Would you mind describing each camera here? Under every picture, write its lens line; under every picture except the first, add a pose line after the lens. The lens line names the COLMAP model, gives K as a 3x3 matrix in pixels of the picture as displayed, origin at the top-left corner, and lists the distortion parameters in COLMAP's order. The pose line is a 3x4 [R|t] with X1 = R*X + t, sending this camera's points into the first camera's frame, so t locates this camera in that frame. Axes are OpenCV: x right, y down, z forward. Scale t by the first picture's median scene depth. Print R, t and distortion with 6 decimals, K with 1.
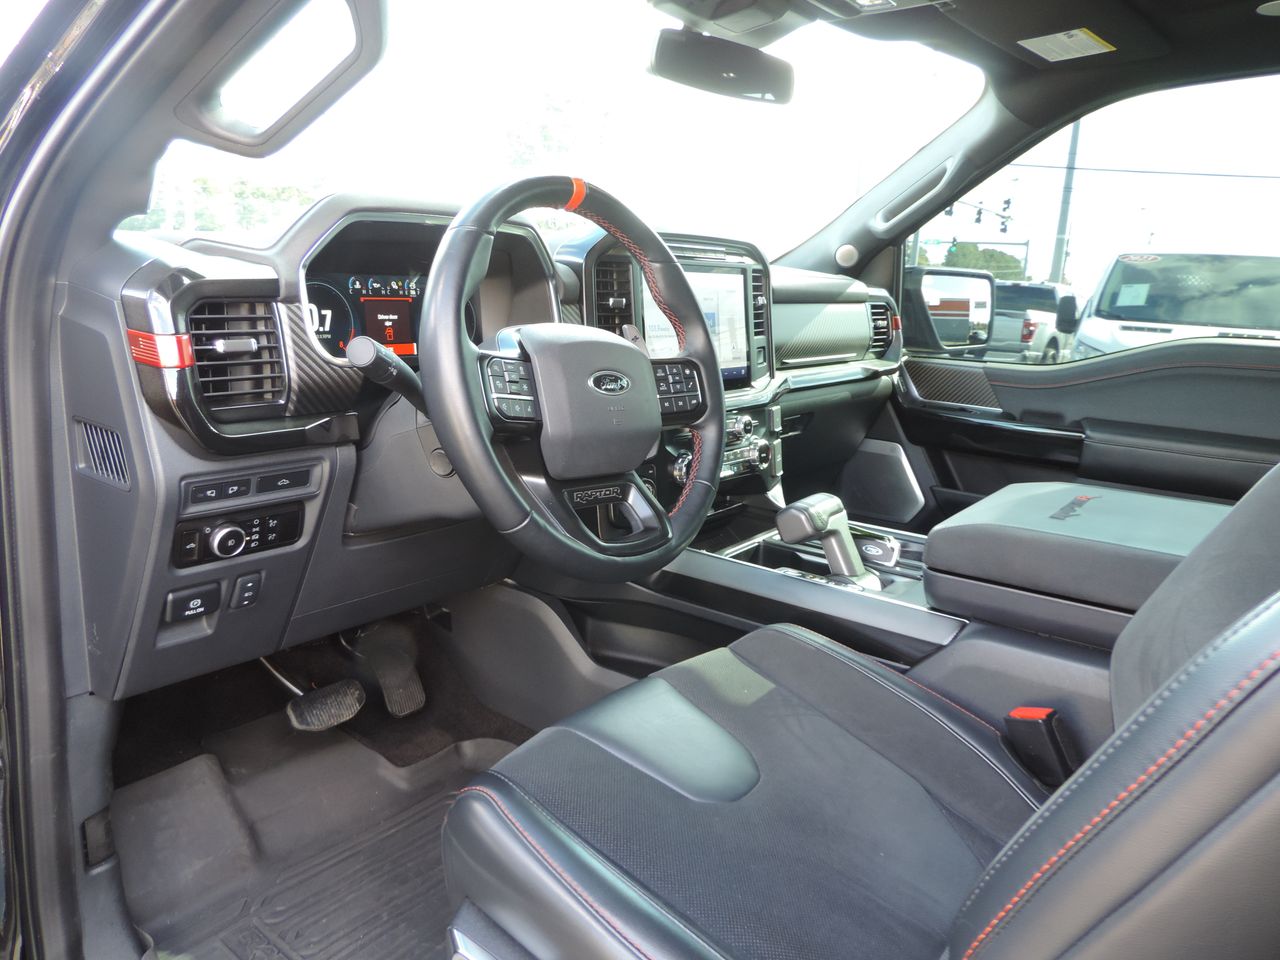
lens RADIAL K [[910.8, 0, 644.4], [0, 910.8, 483.9], [0, 0, 1]] dist [-0.007601, -0.009246]
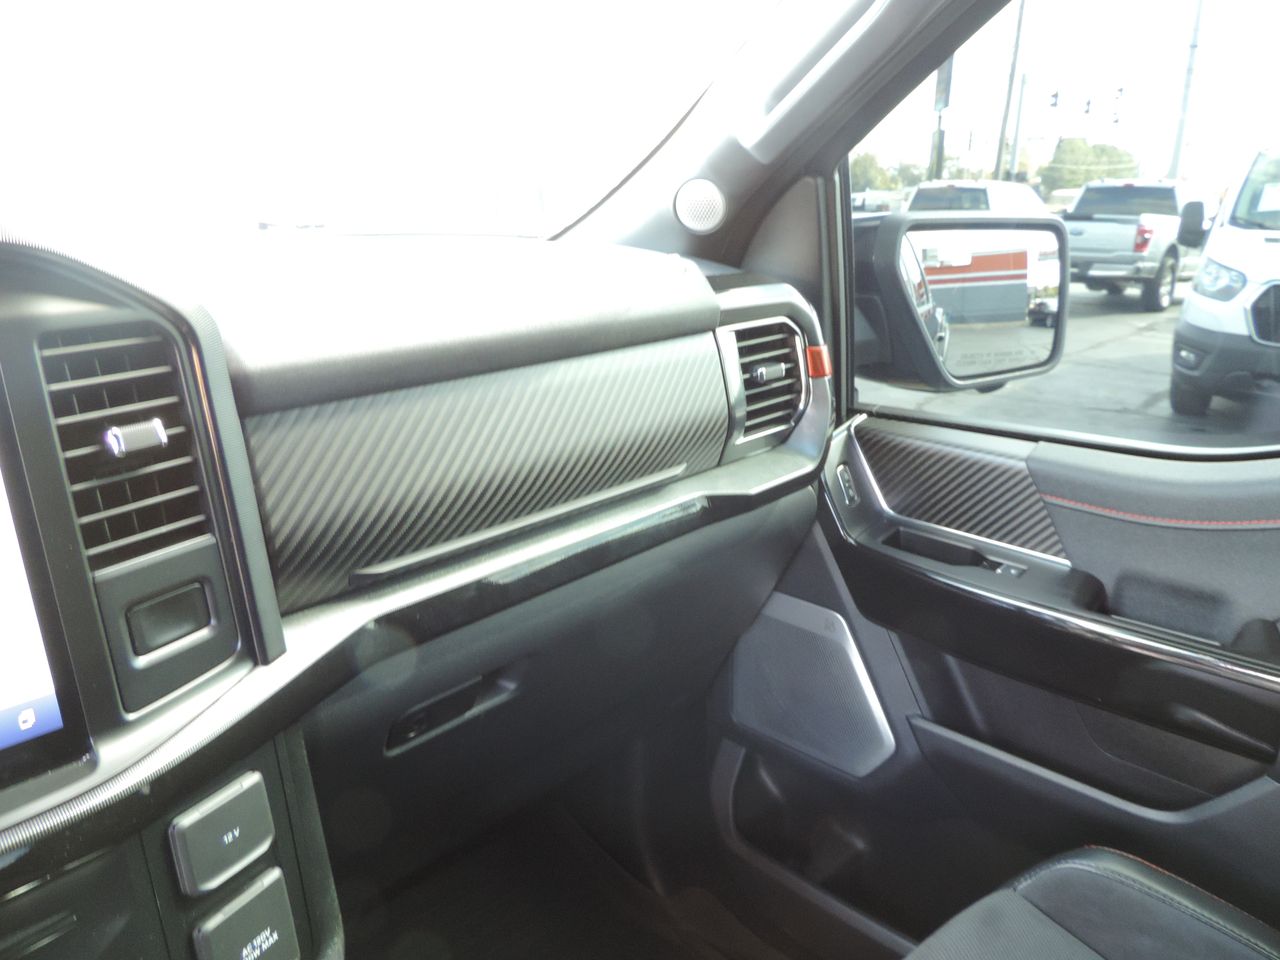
lens RADIAL K [[910.8, 0, 641.0], [0, 910.8, 473.5], [0, 0, 1]] dist [-0.007601, -0.009246]
pose [[0.994404, -0.019413, -0.103847, 0.062678], [0.027029, 0.997006, 0.072444, -0.041341], [0.102130, -0.074845, 0.991951, 0.147780]]
